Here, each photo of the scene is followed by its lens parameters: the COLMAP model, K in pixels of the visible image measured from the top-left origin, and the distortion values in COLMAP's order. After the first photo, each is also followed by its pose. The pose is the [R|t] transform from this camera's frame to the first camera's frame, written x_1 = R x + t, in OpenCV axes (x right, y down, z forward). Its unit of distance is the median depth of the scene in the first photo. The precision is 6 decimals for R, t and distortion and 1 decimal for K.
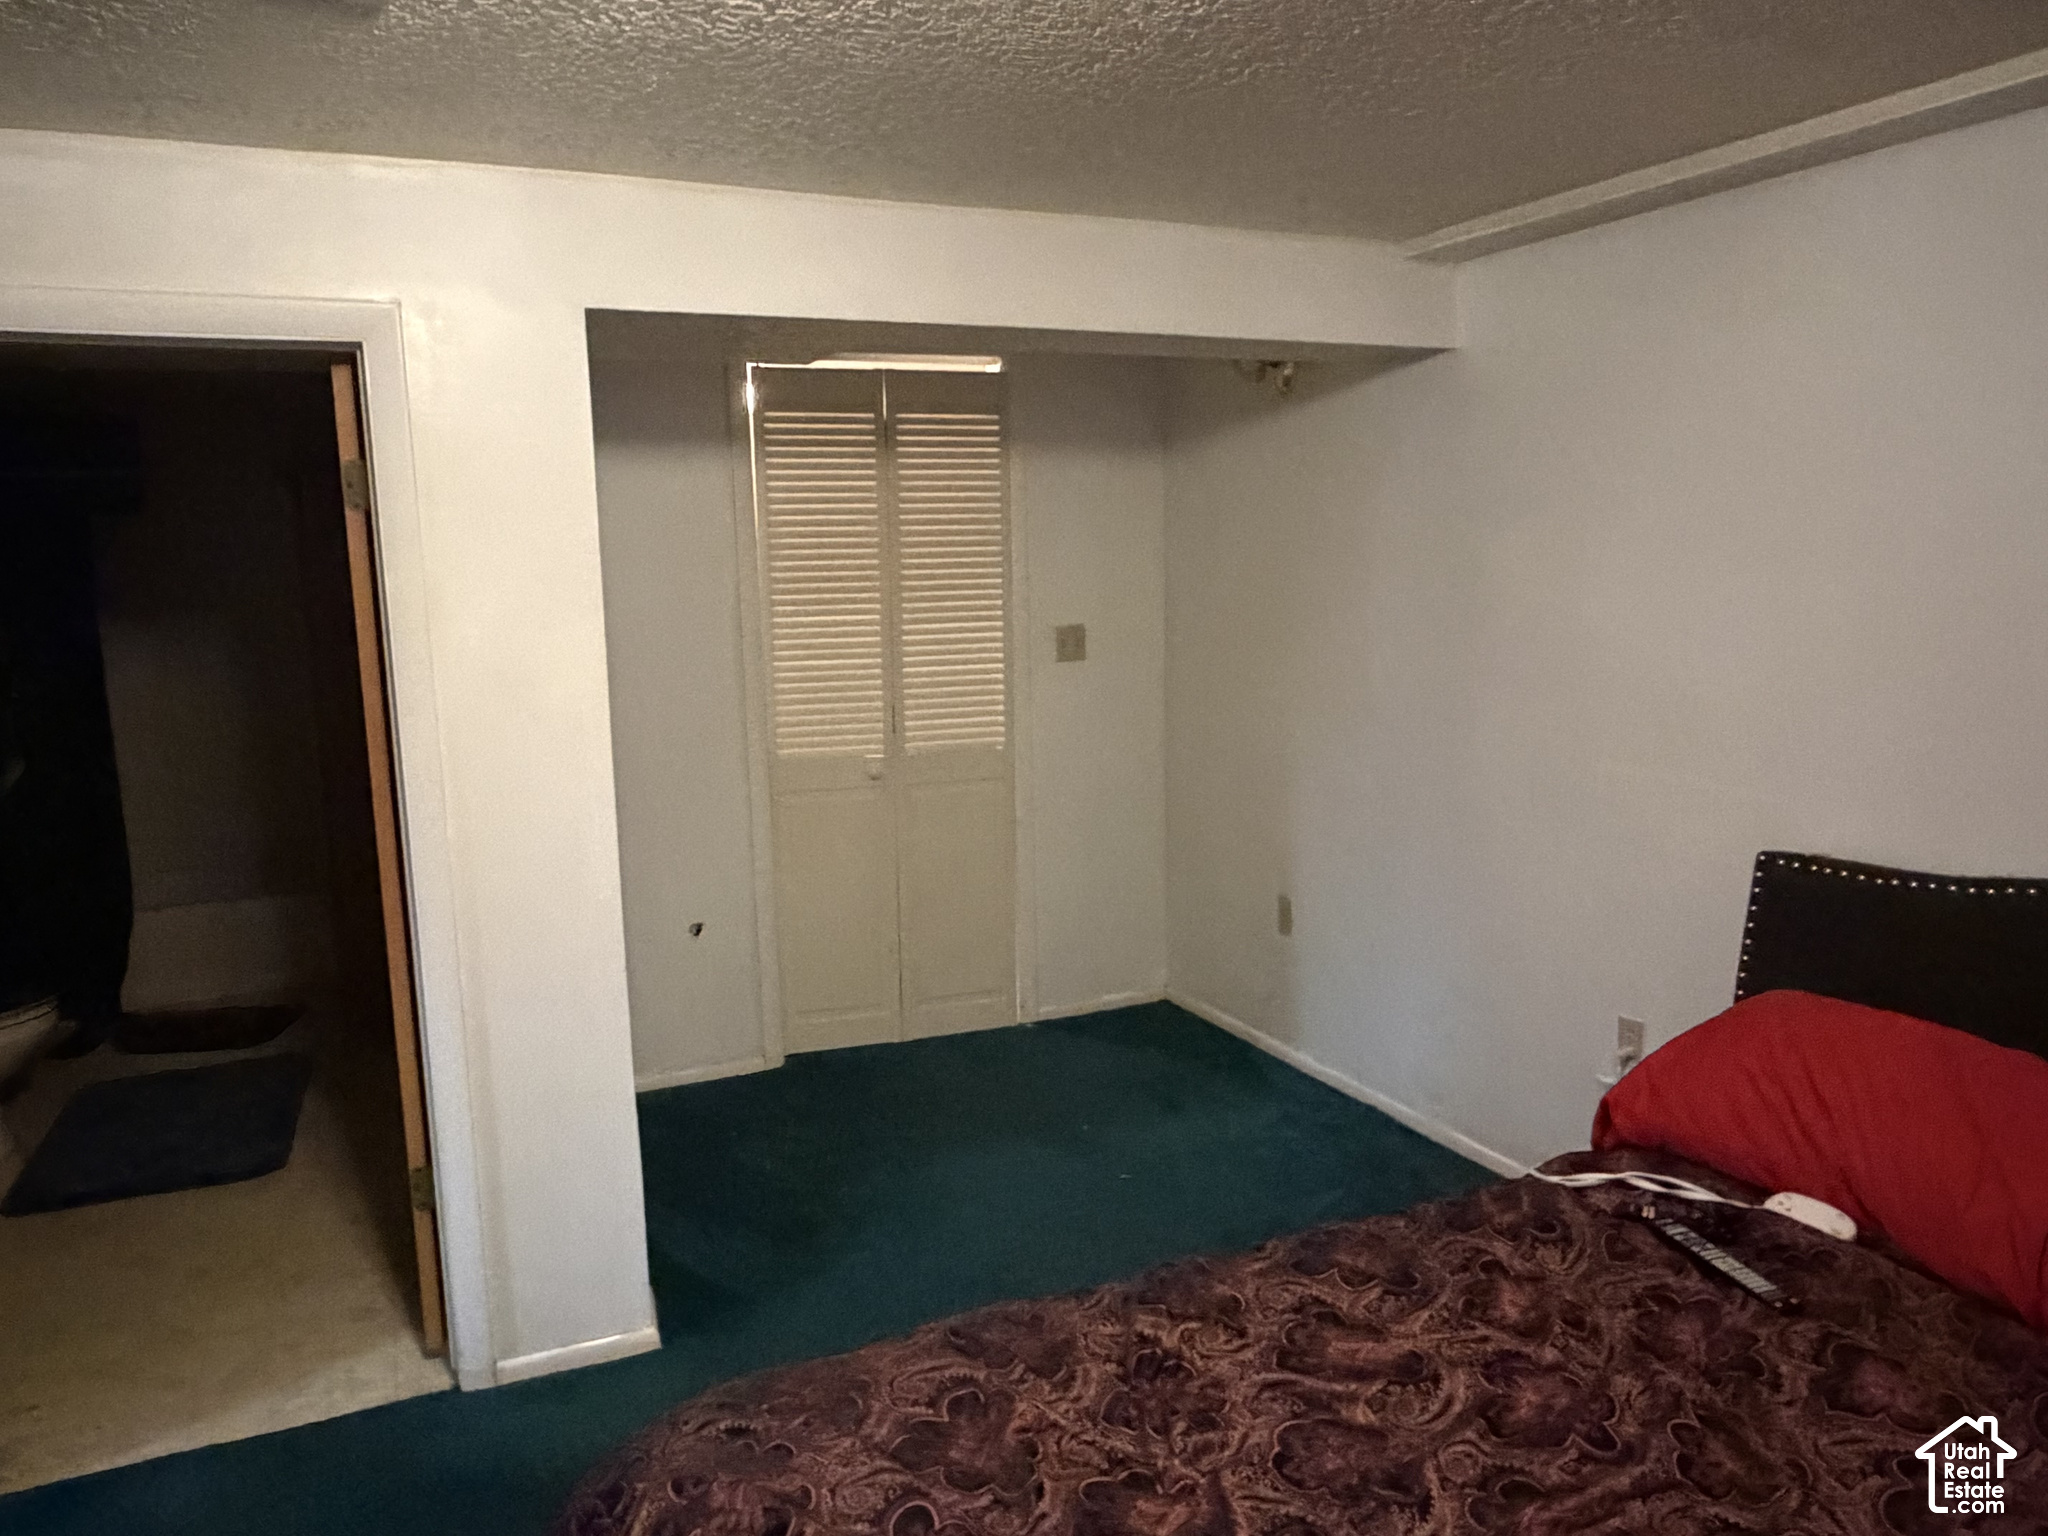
lens RADIAL K [[1438.9, 0, 1024.0], [0, 1438.9, 768.0], [0, 0, 1]] dist [-0.005142, 0.034216]
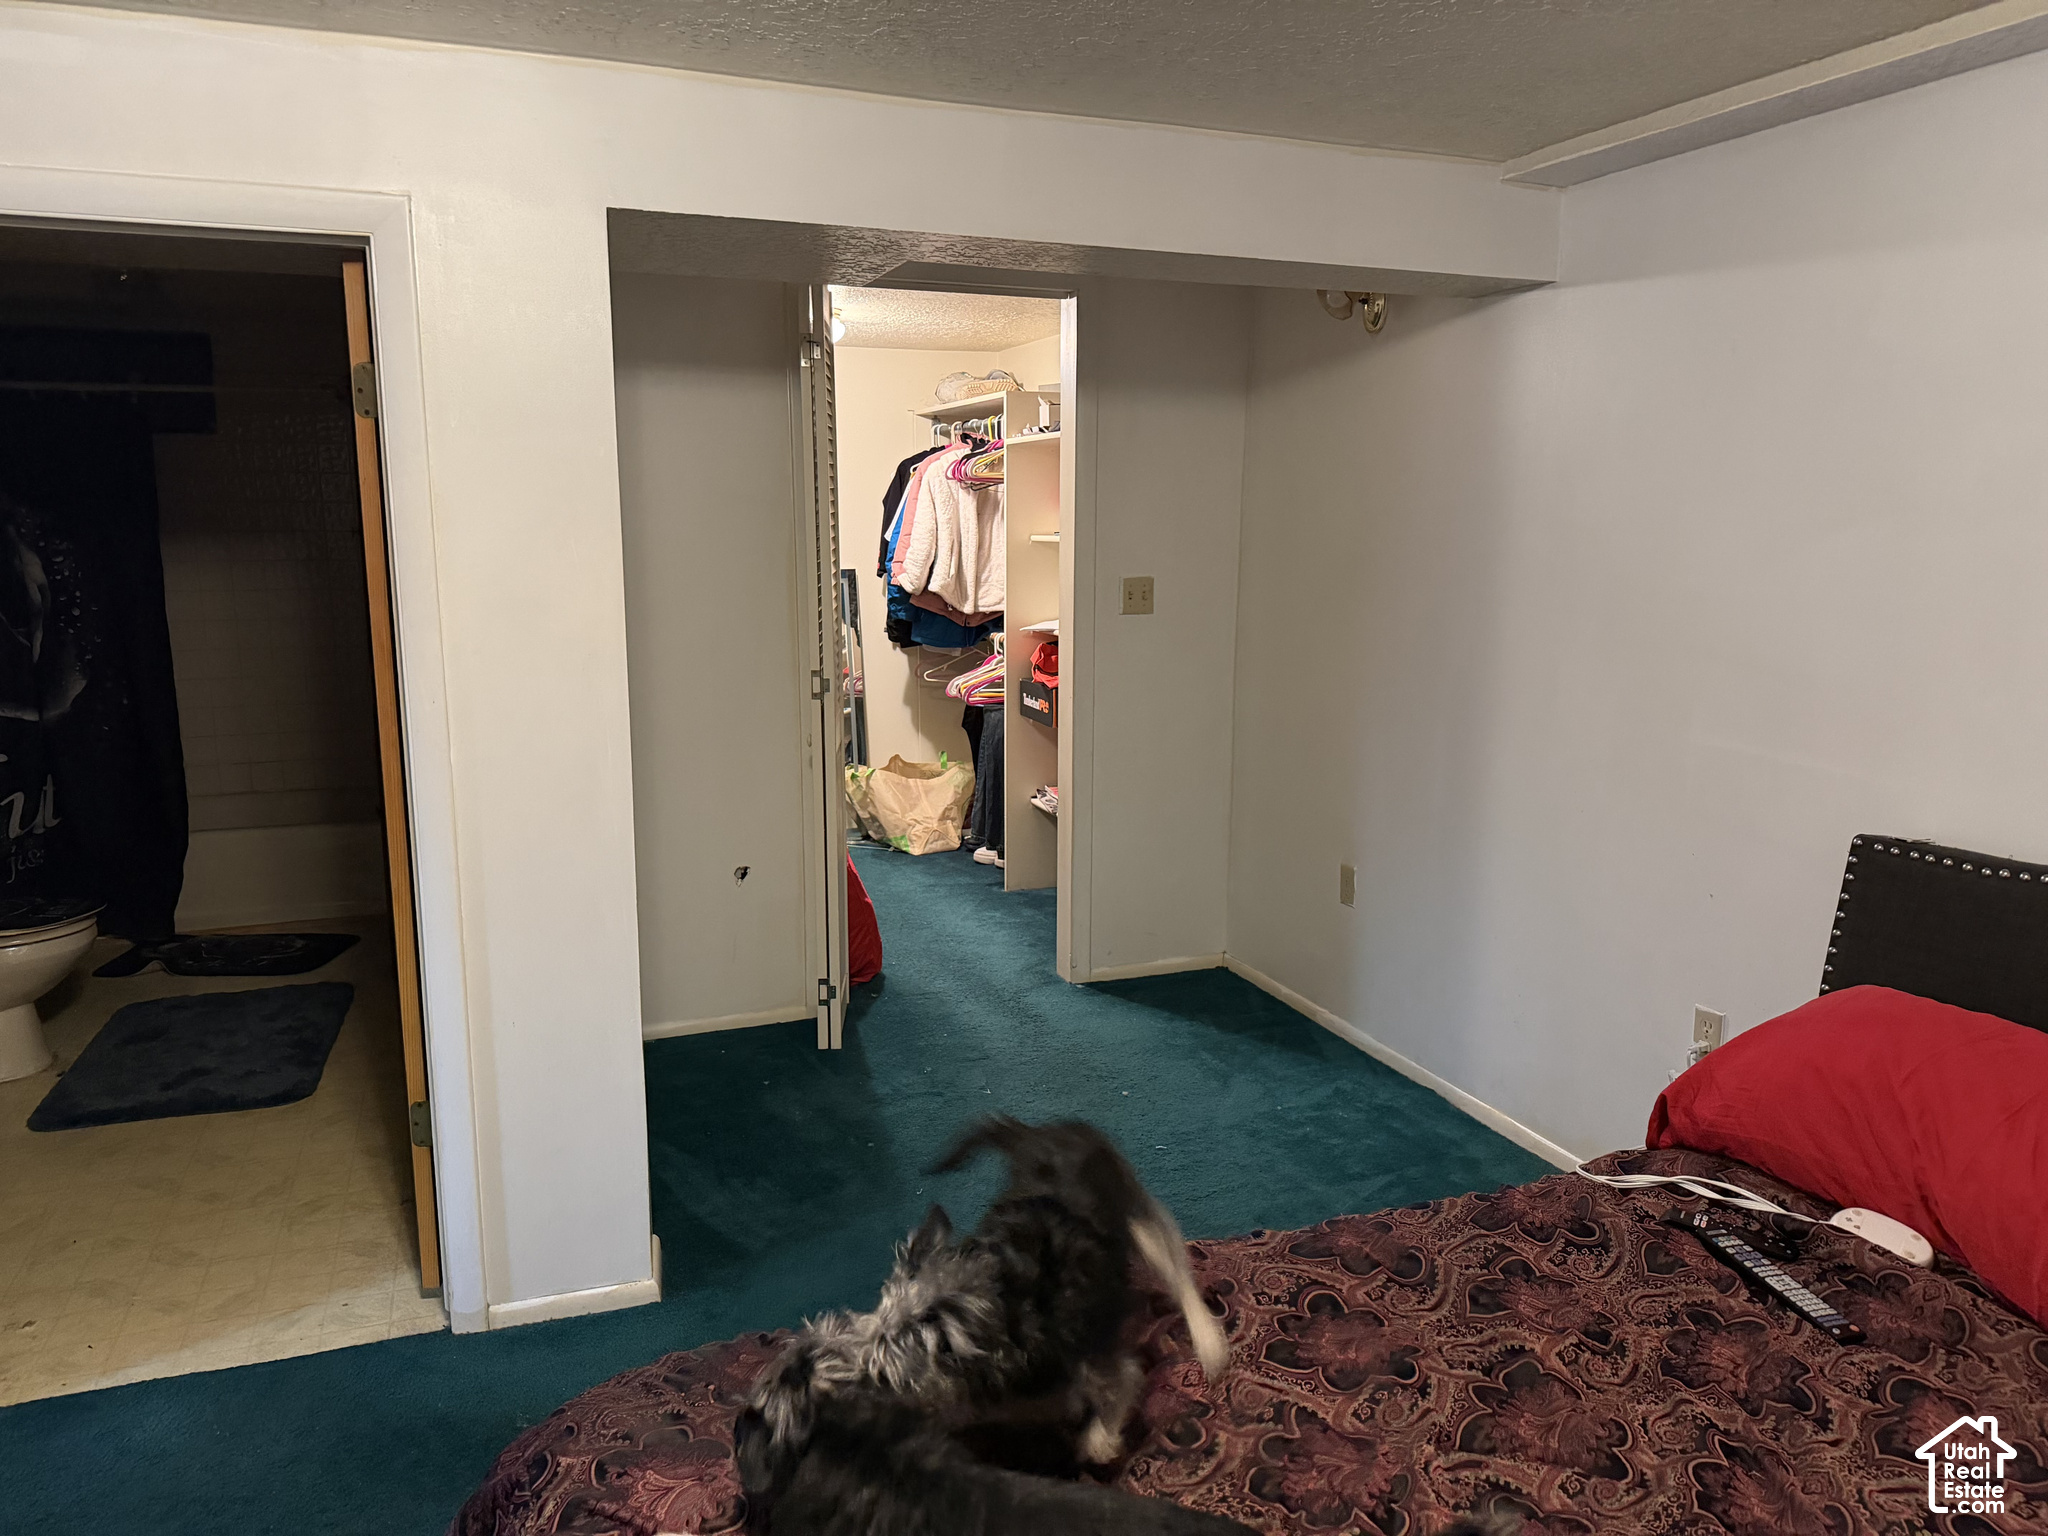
lens RADIAL K [[1474.9, 0, 1024.0], [0, 1474.9, 768.0], [0, 0, 1]] dist [0.031221, -0.004928]
pose [[0.997891, 0.039488, -0.051512, 0.038619], [-0.037915, 0.998795, 0.031166, 0.007592], [0.052681, -0.029147, 0.998186, 0.039419]]
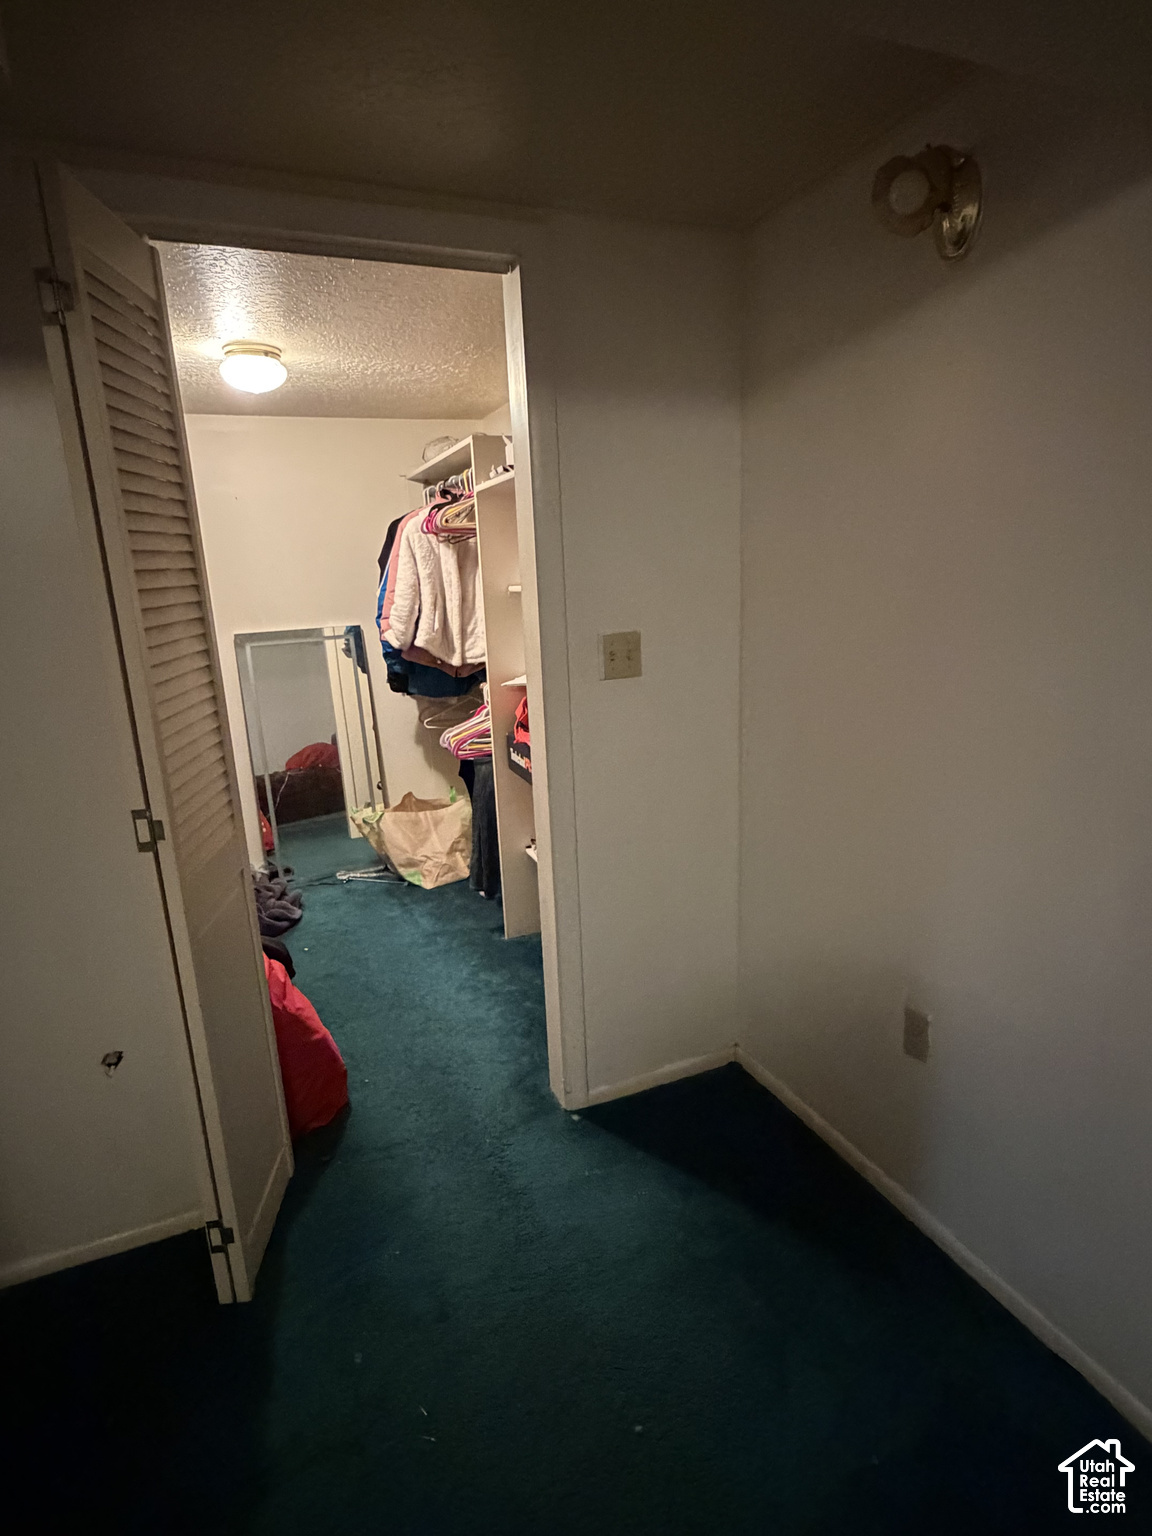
lens RADIAL K [[853.7, 0, 576.0], [0, 853.7, 768.0], [0, 0, 1]] dist [-0.004704, -0.000330]
pose [[0.999439, -0.010560, -0.031769, 0.075101], [0.013234, 0.996279, 0.085168, -0.225736], [0.030751, -0.085540, 0.995860, 1.901147]]
